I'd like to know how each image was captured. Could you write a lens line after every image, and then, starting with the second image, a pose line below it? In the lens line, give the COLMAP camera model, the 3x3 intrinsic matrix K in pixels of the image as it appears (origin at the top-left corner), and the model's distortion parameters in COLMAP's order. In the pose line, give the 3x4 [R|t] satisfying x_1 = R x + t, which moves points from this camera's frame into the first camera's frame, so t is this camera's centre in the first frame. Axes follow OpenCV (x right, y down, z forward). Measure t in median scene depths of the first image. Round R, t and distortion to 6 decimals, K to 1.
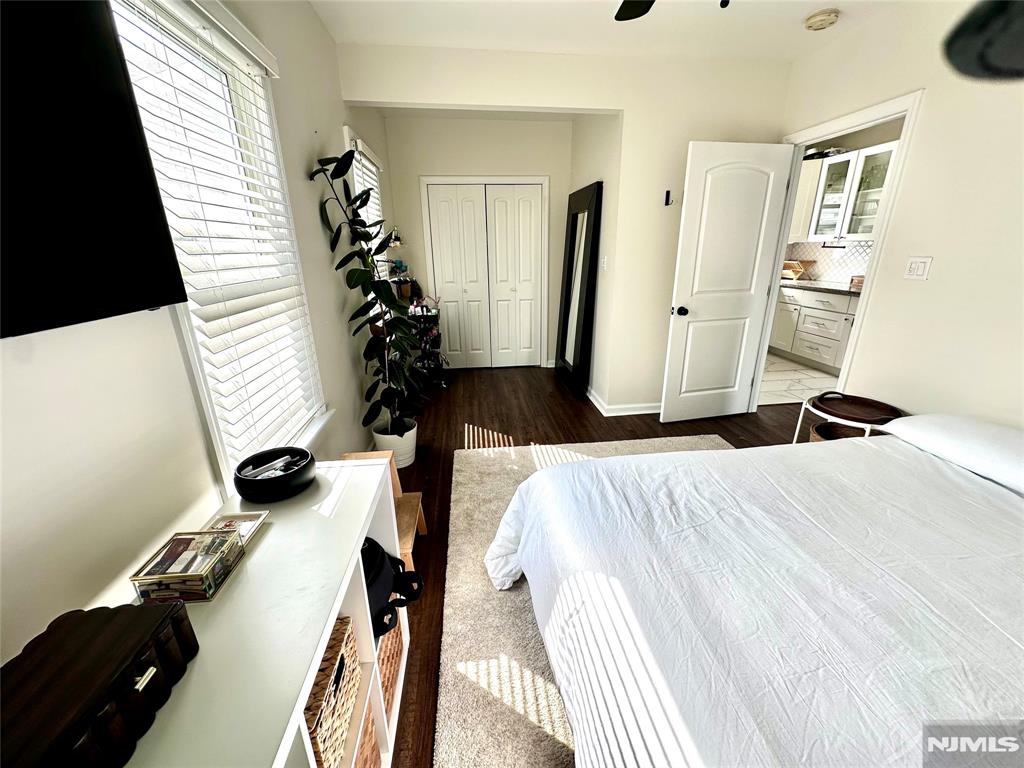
lens RADIAL K [[407.8, 0, 513.6], [0, 407.8, 383.9], [0, 0, 1]] dist [0.001969, 0.000032]
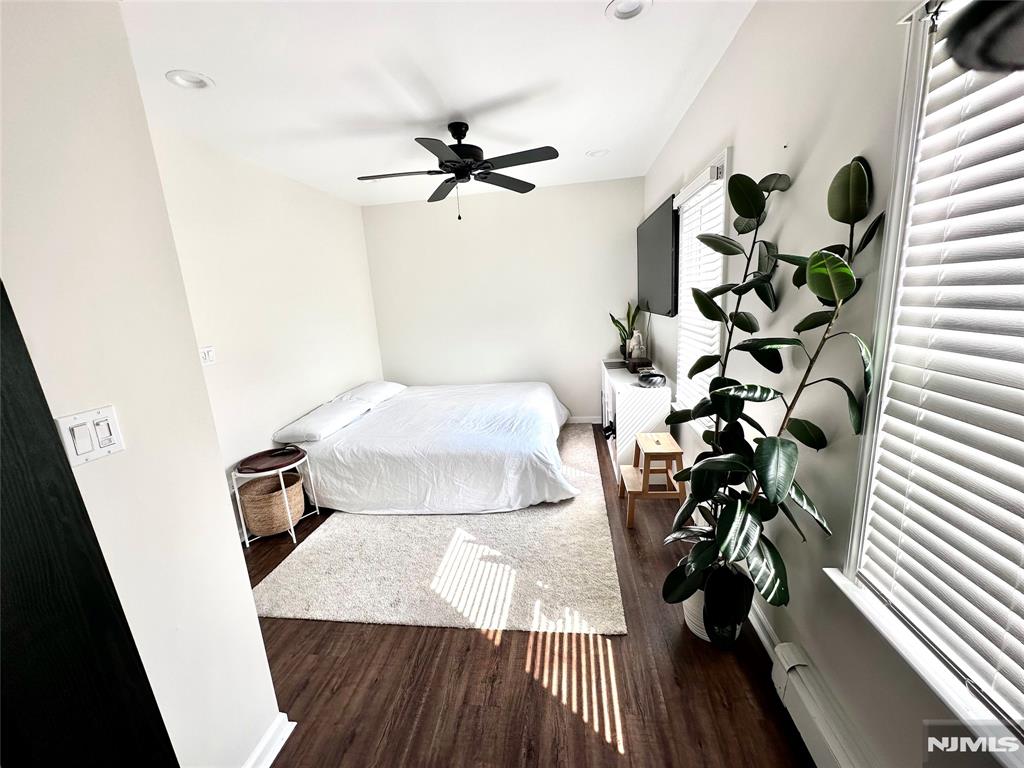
lens RADIAL K [[407.8, 0, 506.0], [0, 407.8, 380.9], [0, 0, 1]] dist [0.001969, 0.000032]
pose [[-0.964041, 0.023168, 0.264741, -0.257094], [0.155406, 0.857254, 0.490881, -0.908968], [-0.215577, 0.514372, -0.830029, 2.475994]]
